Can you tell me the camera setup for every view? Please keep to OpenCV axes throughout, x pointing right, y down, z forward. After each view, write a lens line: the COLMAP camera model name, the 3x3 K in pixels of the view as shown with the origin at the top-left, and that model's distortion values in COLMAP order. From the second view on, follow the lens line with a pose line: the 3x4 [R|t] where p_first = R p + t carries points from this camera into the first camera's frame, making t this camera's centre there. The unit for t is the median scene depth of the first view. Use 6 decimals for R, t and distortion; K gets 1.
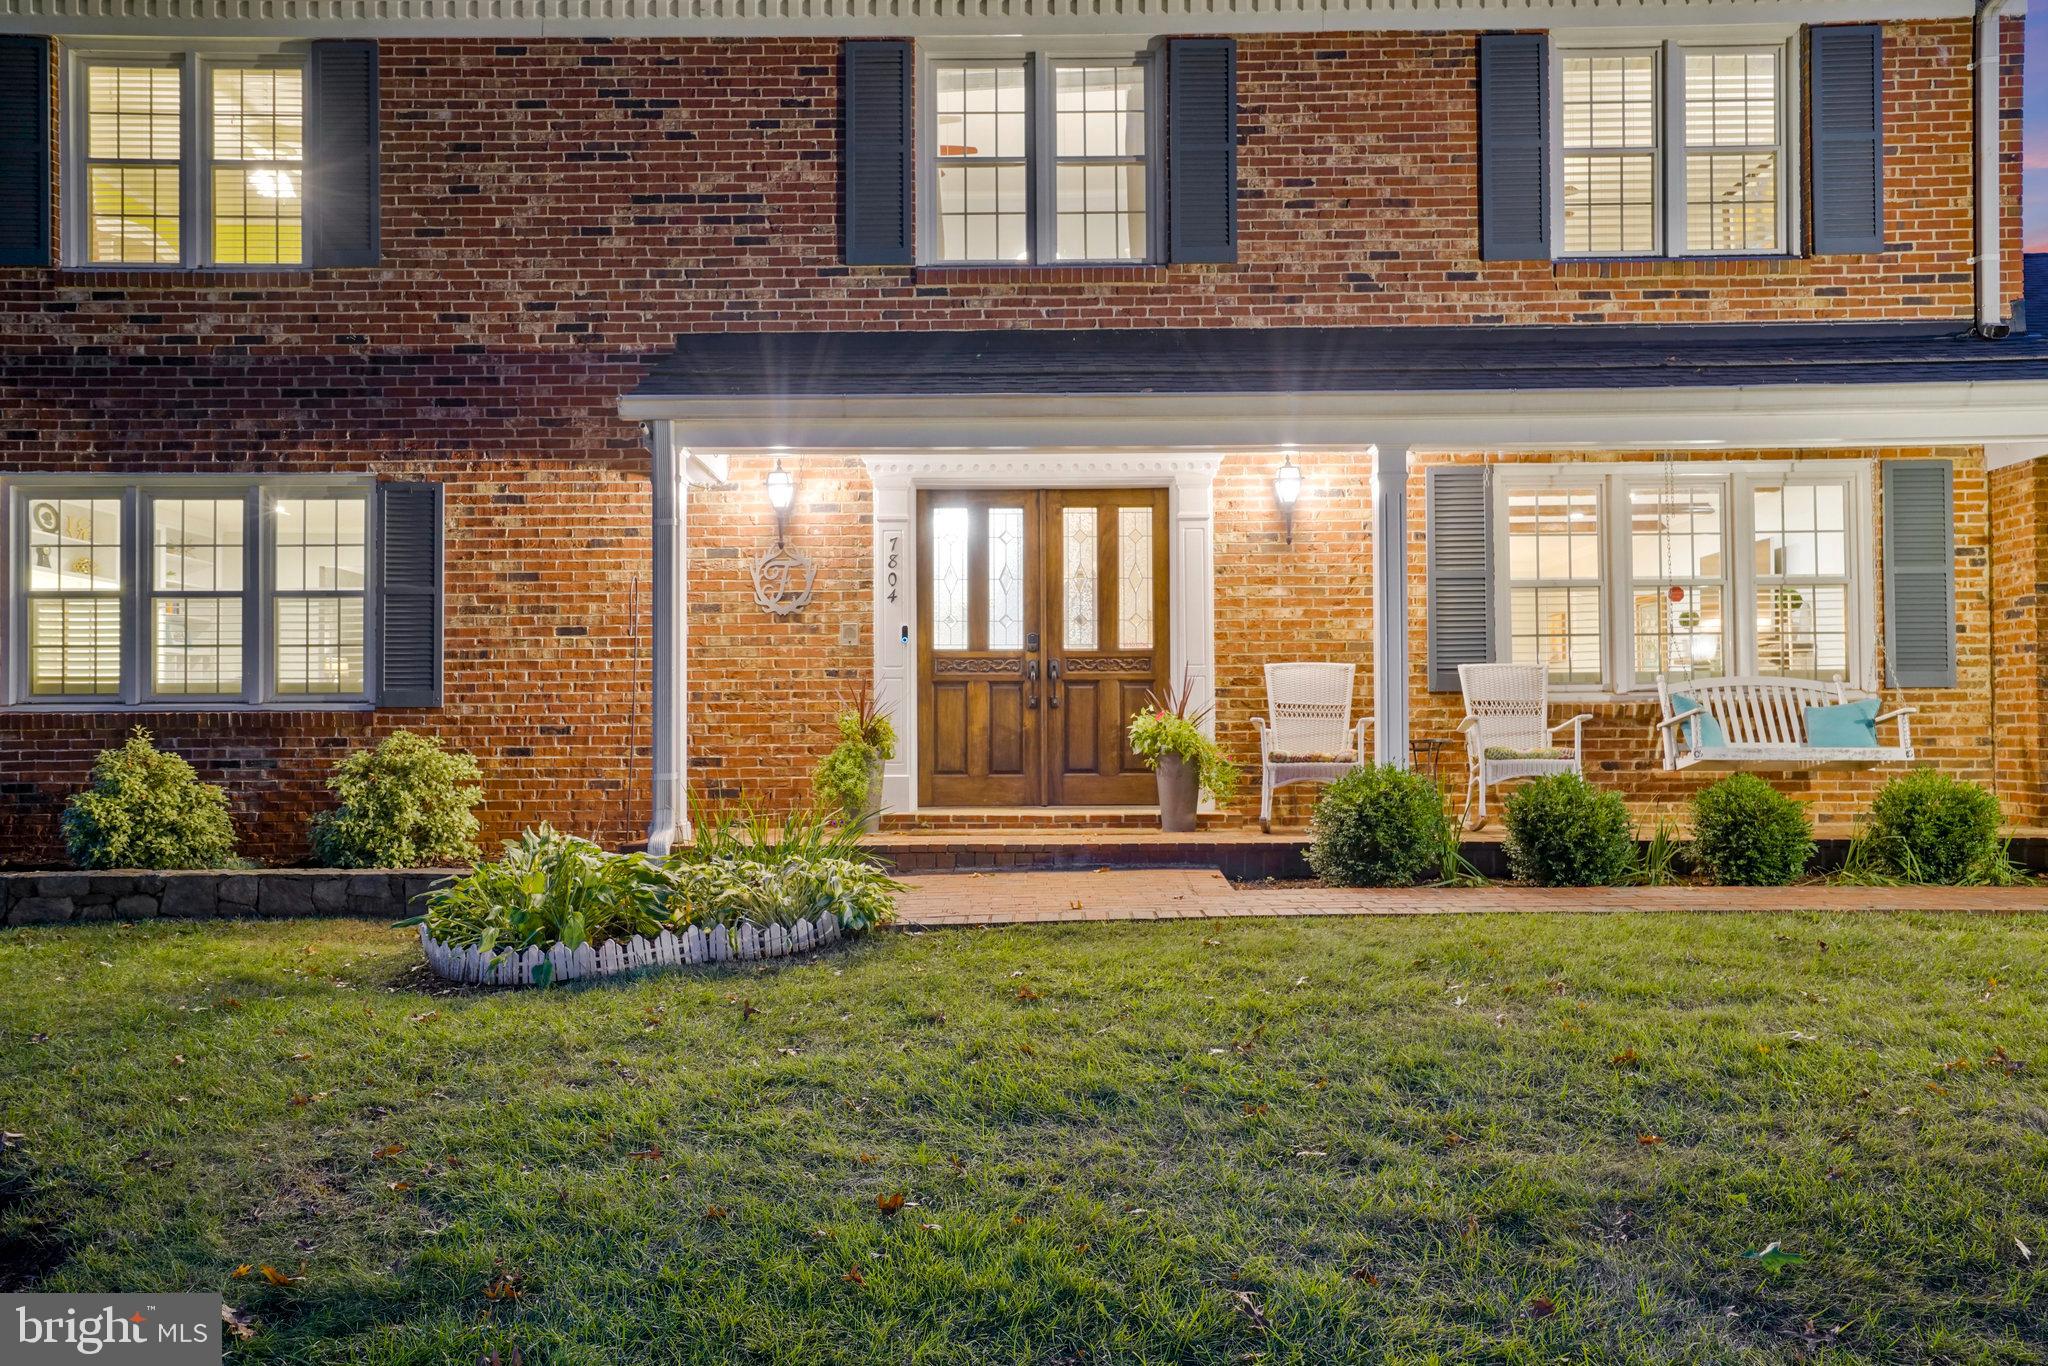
lens RADIAL K [[1608.2, 0, 1024.0], [0, 1608.2, 683.0], [0, 0, 1]] dist [0.006252, 0.055956]
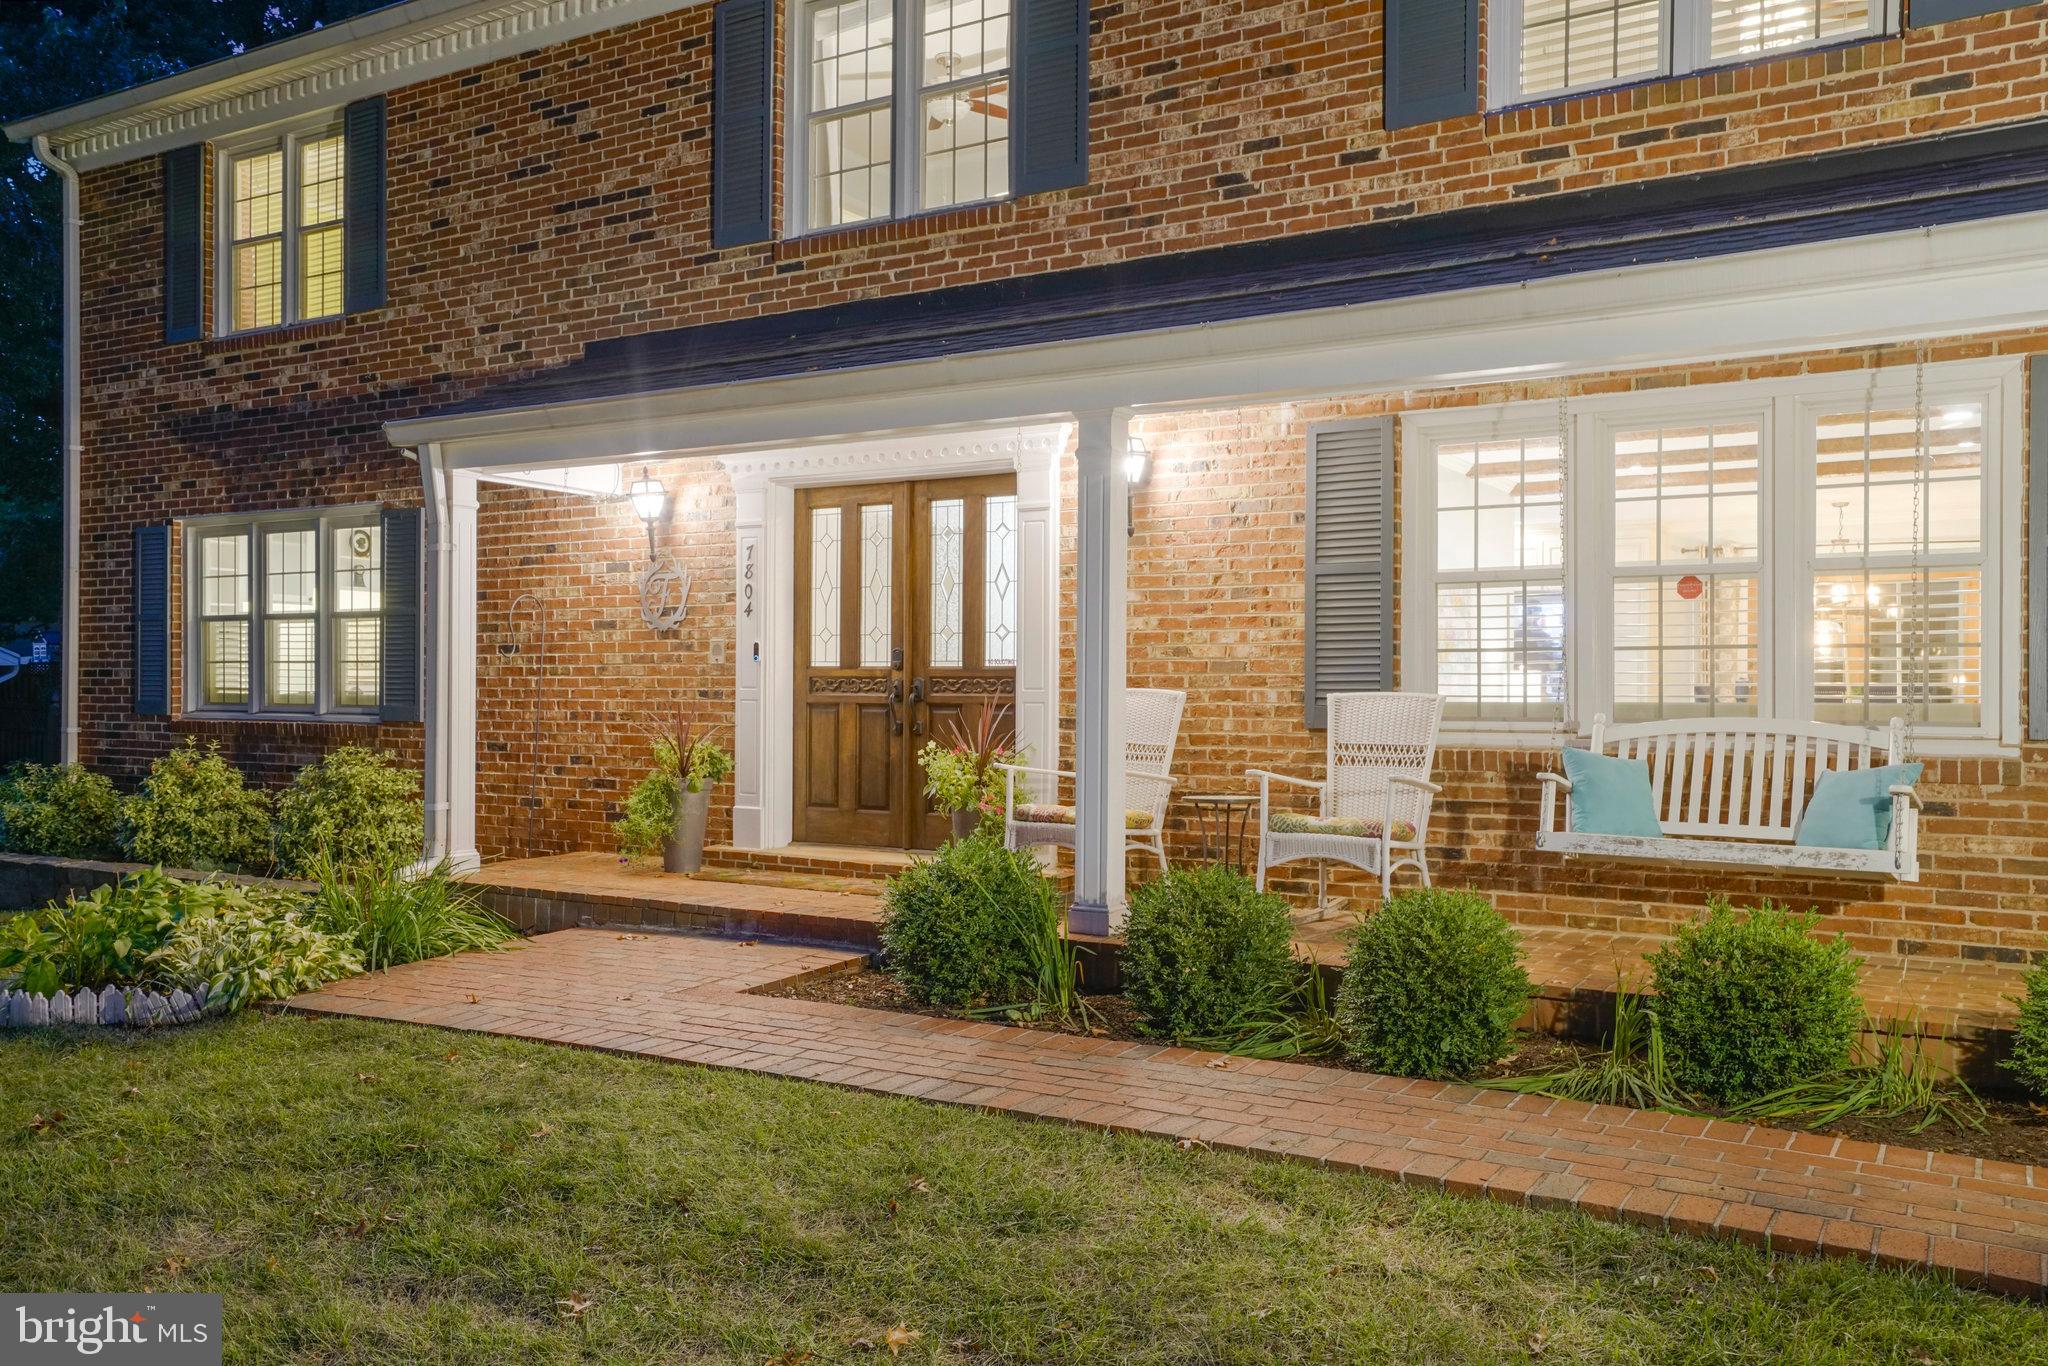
lens RADIAL K [[1628.9, 0, 1021.7], [0, 1628.9, 666.1], [0, 0, 1]] dist [0.007714, 0.059745]
pose [[0.858220, 0.002563, -0.513276, 0.518400], [0.007986, 0.999800, 0.018346, -0.037469], [0.513220, -0.019844, 0.858028, 0.285323]]
